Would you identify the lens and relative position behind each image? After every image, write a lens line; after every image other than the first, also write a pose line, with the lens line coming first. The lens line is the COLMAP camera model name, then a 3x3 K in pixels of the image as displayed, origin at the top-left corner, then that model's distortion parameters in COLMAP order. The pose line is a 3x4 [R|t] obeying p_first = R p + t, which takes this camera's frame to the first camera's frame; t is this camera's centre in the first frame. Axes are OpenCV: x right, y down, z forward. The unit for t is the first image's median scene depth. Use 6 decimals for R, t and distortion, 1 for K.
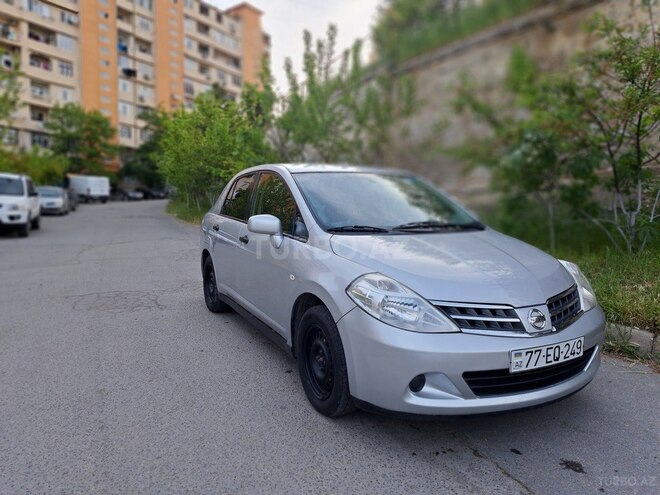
lens RADIAL K [[479.8, 0, 335.0], [0, 479.8, 245.8], [0, 0, 1]] dist [0.074704, -0.067147]
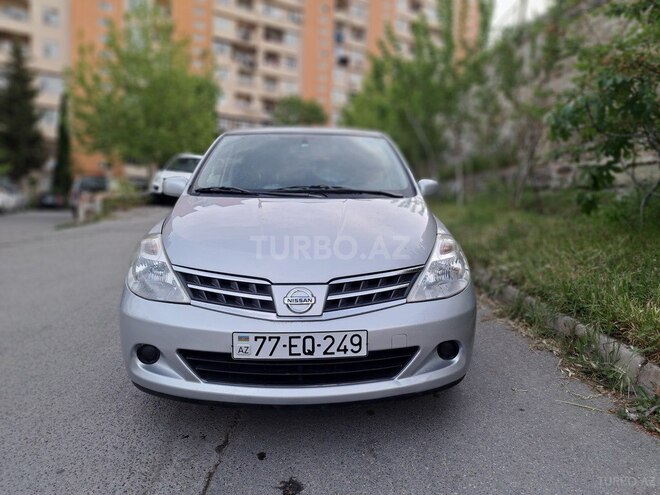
lens RADIAL K [[482.8, 0, 333.3], [0, 482.8, 249.8], [0, 0, 1]] dist [0.058060, -0.039641]
pose [[0.898413, 0.062889, -0.434624, 0.798463], [-0.043339, 0.997559, 0.054760, 0.022301], [0.437007, -0.030361, 0.898946, 0.313095]]
